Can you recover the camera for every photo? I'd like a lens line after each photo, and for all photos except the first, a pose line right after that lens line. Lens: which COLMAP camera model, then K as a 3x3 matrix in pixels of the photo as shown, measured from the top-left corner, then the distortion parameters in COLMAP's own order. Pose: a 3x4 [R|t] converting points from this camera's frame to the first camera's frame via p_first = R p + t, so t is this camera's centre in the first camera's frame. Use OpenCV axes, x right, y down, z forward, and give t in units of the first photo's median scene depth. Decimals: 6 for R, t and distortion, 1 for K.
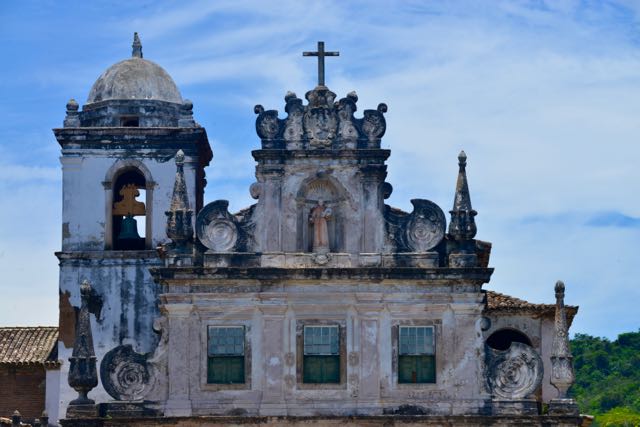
lens RADIAL K [[3335.4, 0, 318.6], [0, 3335.4, 214.2], [0, 0, 1]] dist [1.478829, 0.000000]
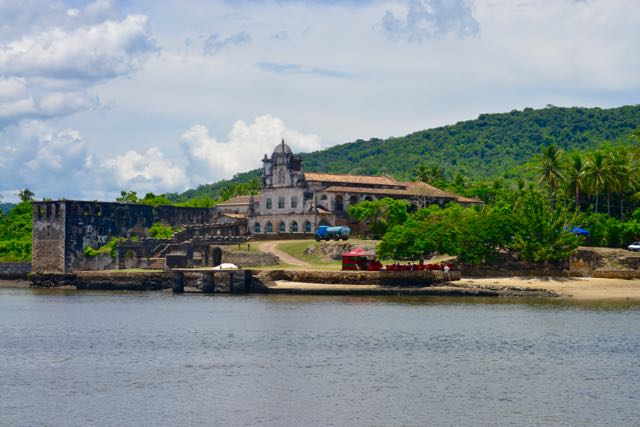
lens RADIAL K [[1500.4, 0, 320.3], [0, 1500.4, 213.8], [0, 0, 1]] dist [0.000790, 0.000000]
pose [[0.728144, -0.021586, -0.685084, 1.687142], [0.100867, 0.991997, 0.075951, -0.116258], [0.677961, -0.124405, 0.724494, -0.700757]]
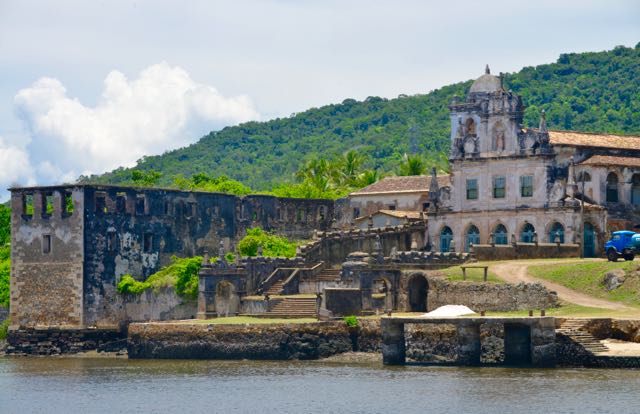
lens RADIAL K [[2456.5, 0, 320.6], [0, 2456.5, 210.5], [0, 0, 1]] dist [0.610968, 0.000000]
pose [[0.751139, -0.029275, -0.659495, 1.231919], [0.102770, 0.992022, 0.073015, -0.103213], [0.652096, -0.122621, 0.748155, -0.625851]]
